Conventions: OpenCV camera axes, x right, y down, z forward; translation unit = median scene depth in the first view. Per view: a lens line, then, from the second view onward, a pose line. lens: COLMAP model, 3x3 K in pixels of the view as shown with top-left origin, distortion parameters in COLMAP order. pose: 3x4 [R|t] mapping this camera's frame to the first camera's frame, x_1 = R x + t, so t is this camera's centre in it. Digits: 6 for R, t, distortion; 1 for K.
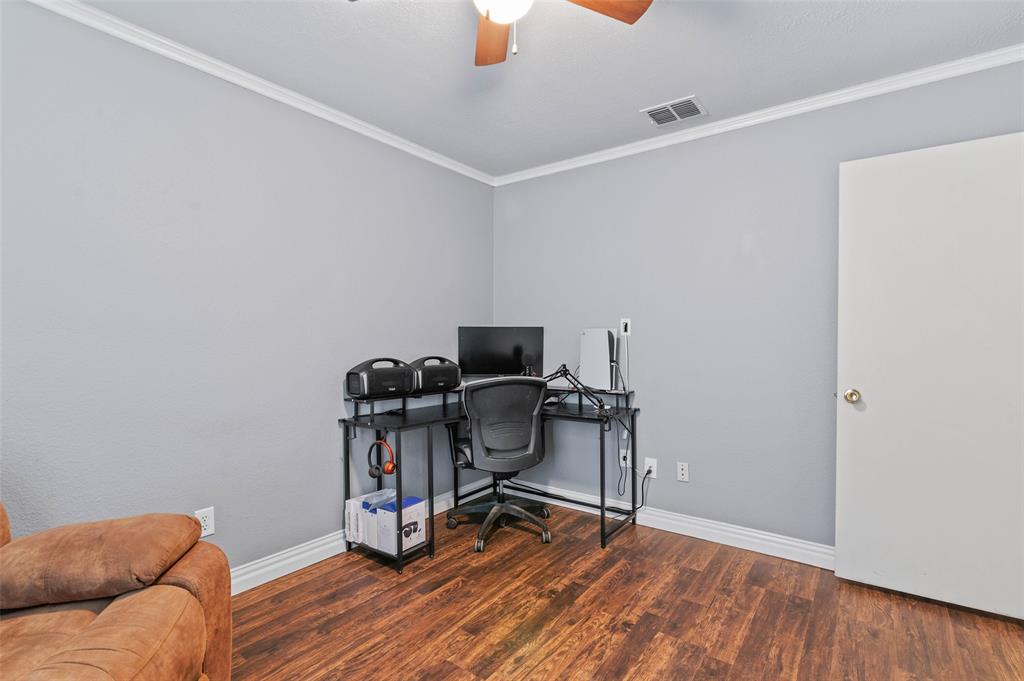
lens RADIAL K [[480.2, 0, 518.8], [0, 480.2, 342.6], [0, 0, 1]] dist [-0.001848, -0.000761]
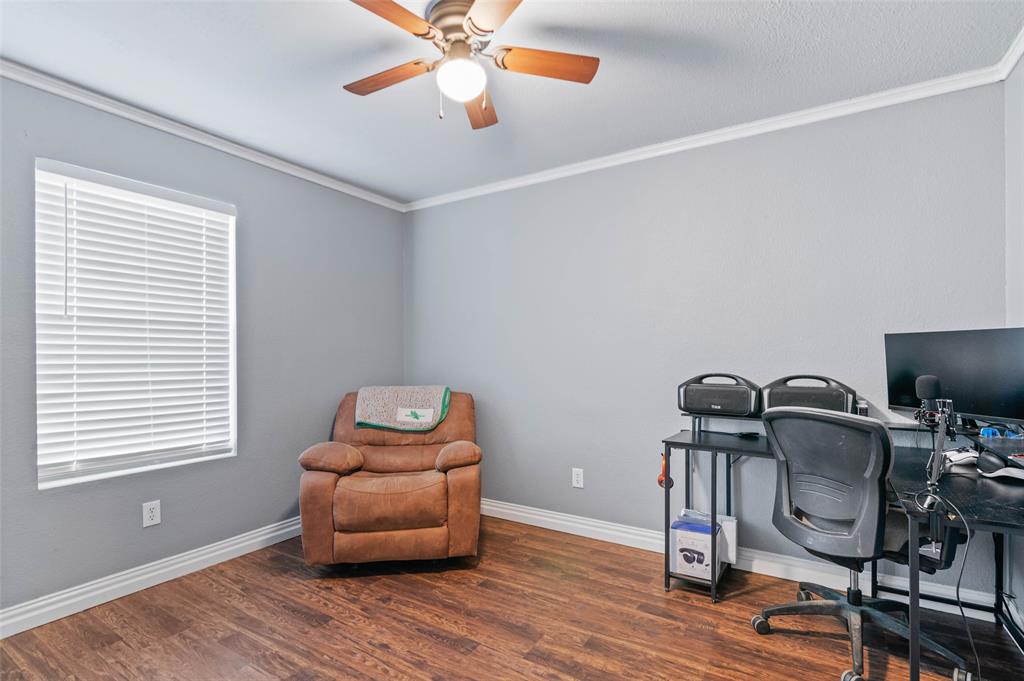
lens RADIAL K [[487.7, 0, 512.0], [0, 487.7, 340.5], [0, 0, 1]] dist [-0.000634, -0.000218]
pose [[0.074140, -0.022807, -0.996987, 0.721416], [0.002464, 0.999740, -0.022687, -0.013132], [0.997245, -0.000774, 0.074177, 0.587785]]
